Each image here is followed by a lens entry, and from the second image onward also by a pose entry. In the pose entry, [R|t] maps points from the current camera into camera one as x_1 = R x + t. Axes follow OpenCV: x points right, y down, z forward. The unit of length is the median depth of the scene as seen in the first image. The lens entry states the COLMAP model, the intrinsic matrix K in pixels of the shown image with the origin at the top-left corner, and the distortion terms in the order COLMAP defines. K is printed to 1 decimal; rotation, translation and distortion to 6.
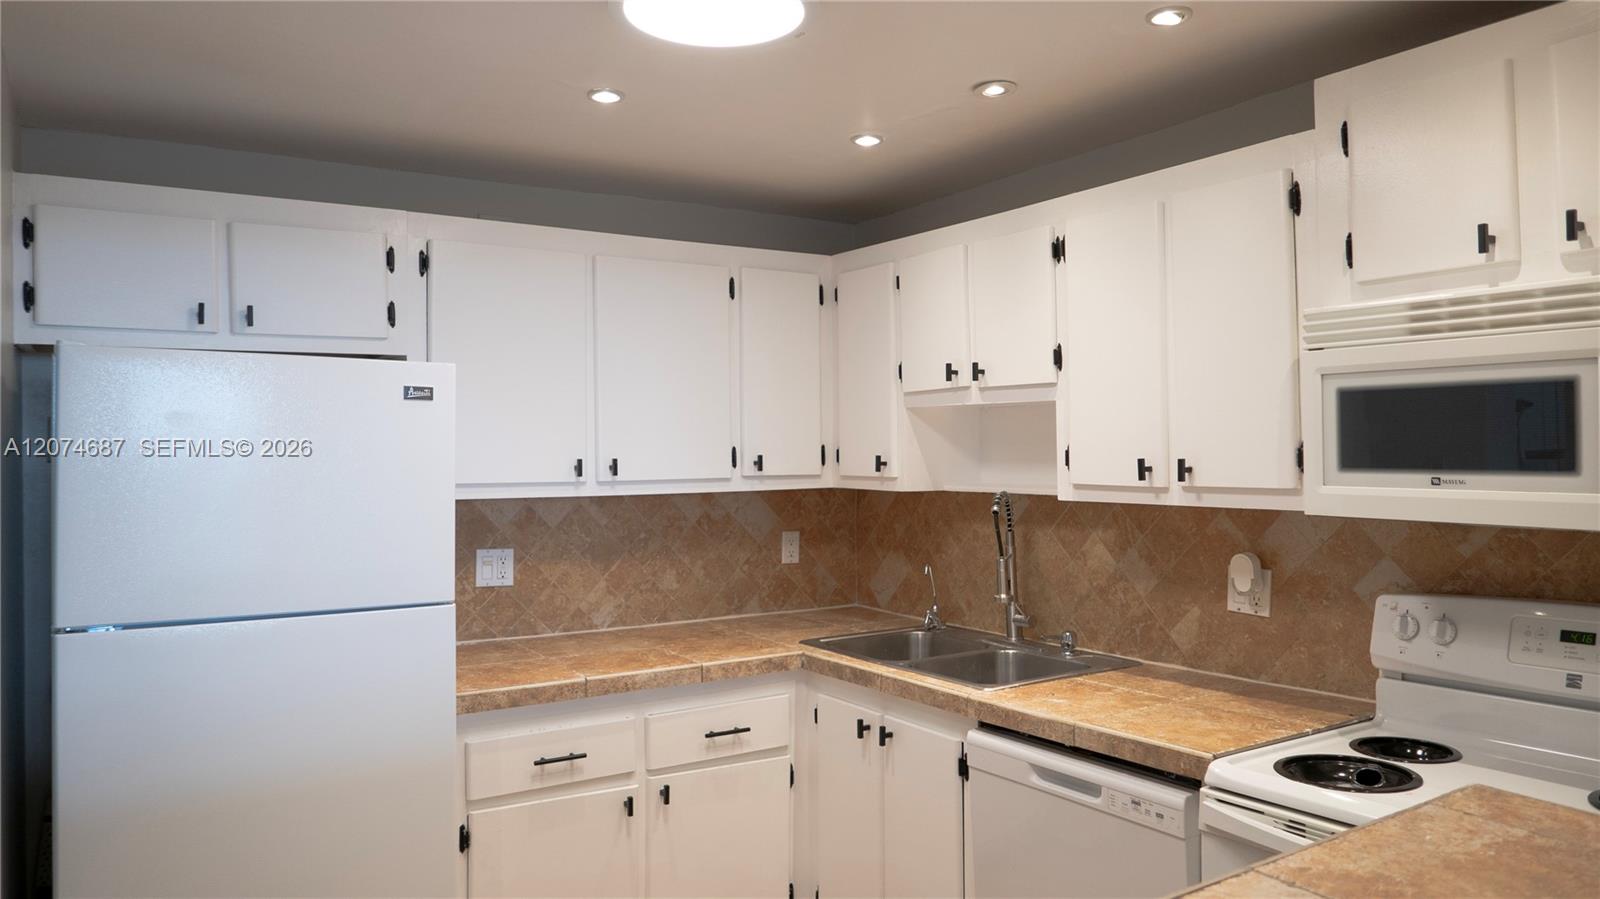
lens RADIAL K [[1105.7, 0, 804.7], [0, 1105.7, 450.4], [0, 0, 1]] dist [0.002173, 0.000317]
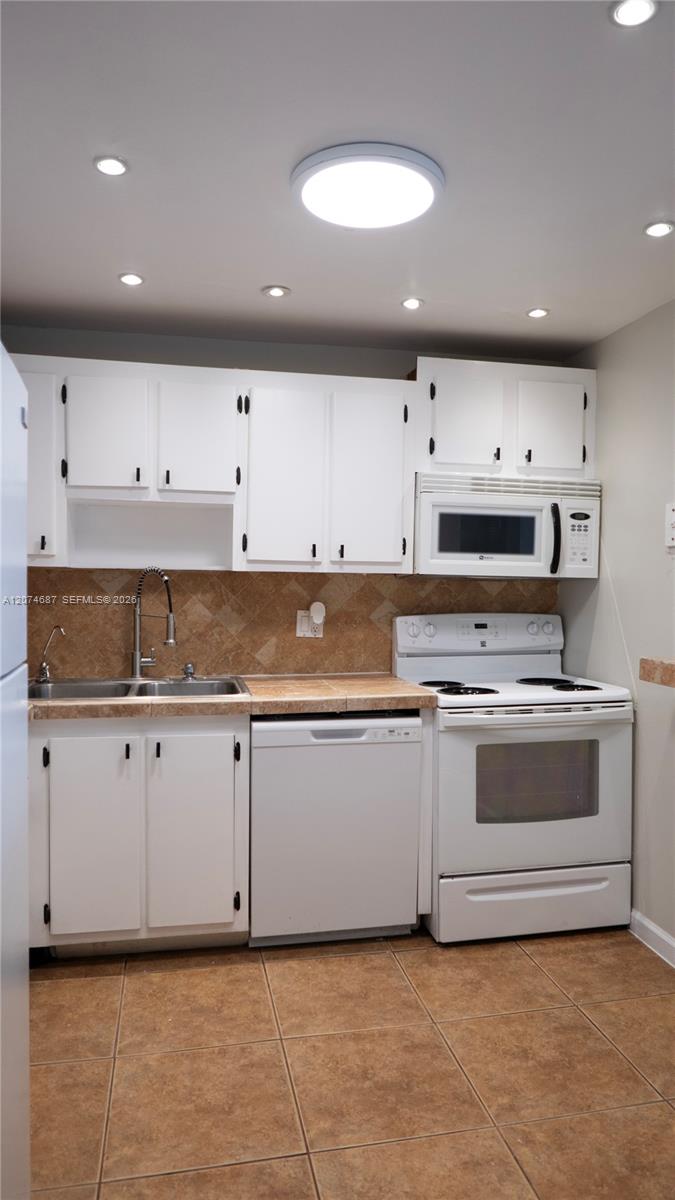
lens RADIAL K [[815.1, 0, 340.8], [0, 815.1, 597.1], [0, 0, 1]] dist [0.003290, 0.016039]
pose [[0.357622, -0.001600, 0.933865, -0.772233], [-0.016215, 0.999837, 0.007922, 0.071170], [-0.933725, -0.017976, 0.357538, 0.479037]]
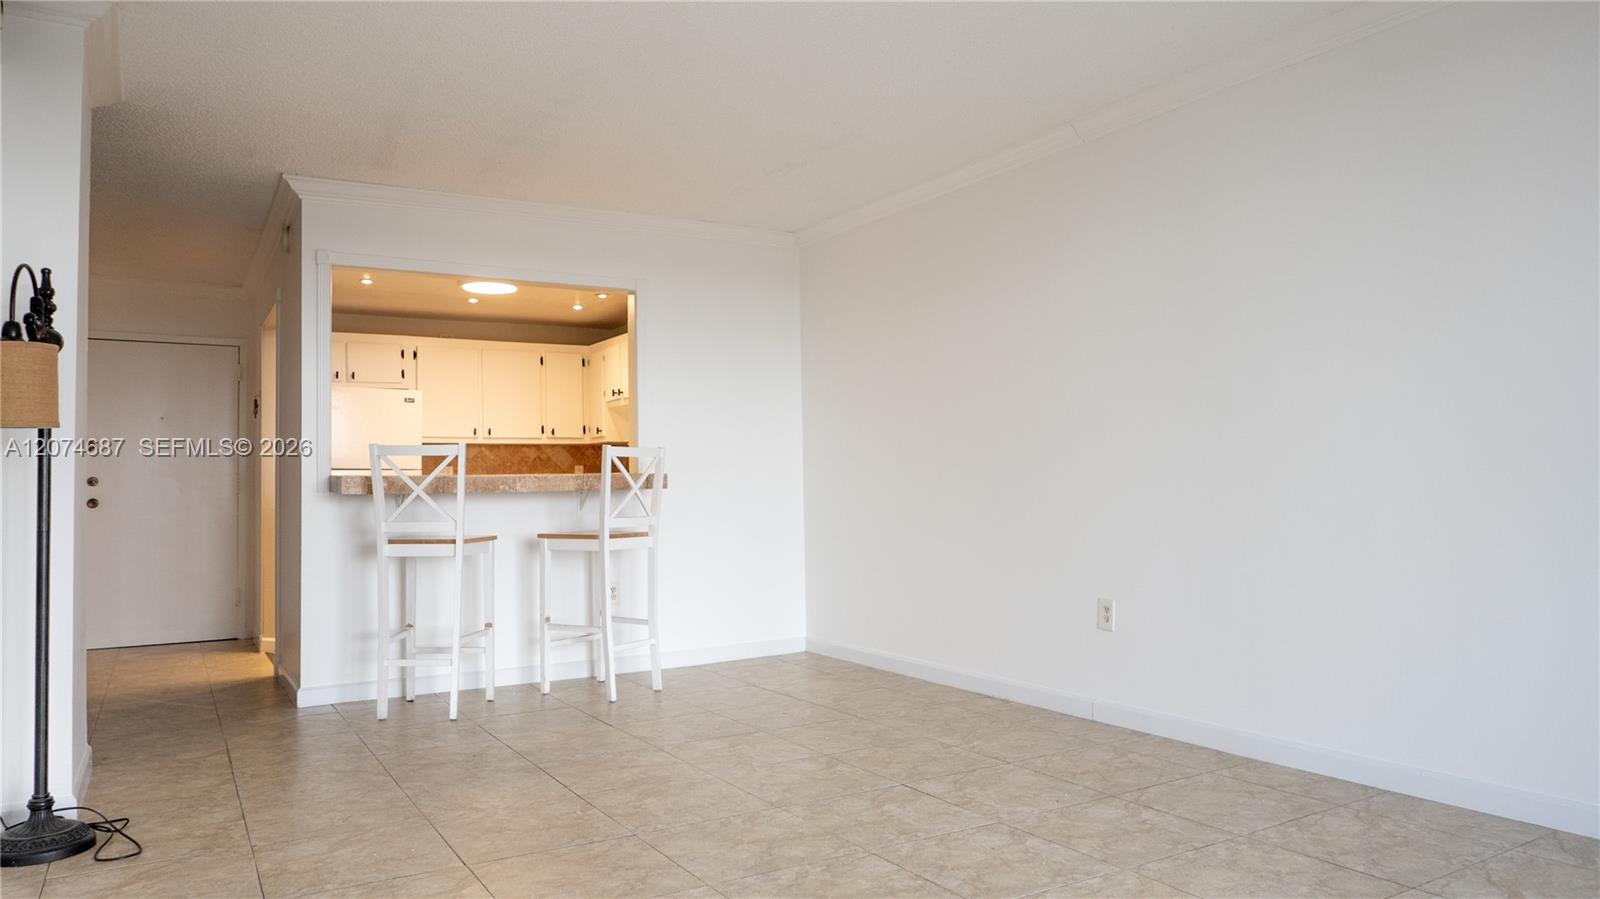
lens RADIAL K [[1086.8, 0, 794.4], [0, 1086.8, 451.0], [0, 0, 1]] dist [0.003290, 0.016039]
pose [[0.999243, -0.012306, -0.036898, 0.729429], [0.010906, 0.999222, -0.037906, 0.189528], [0.037336, 0.037475, 0.998600, -1.734748]]
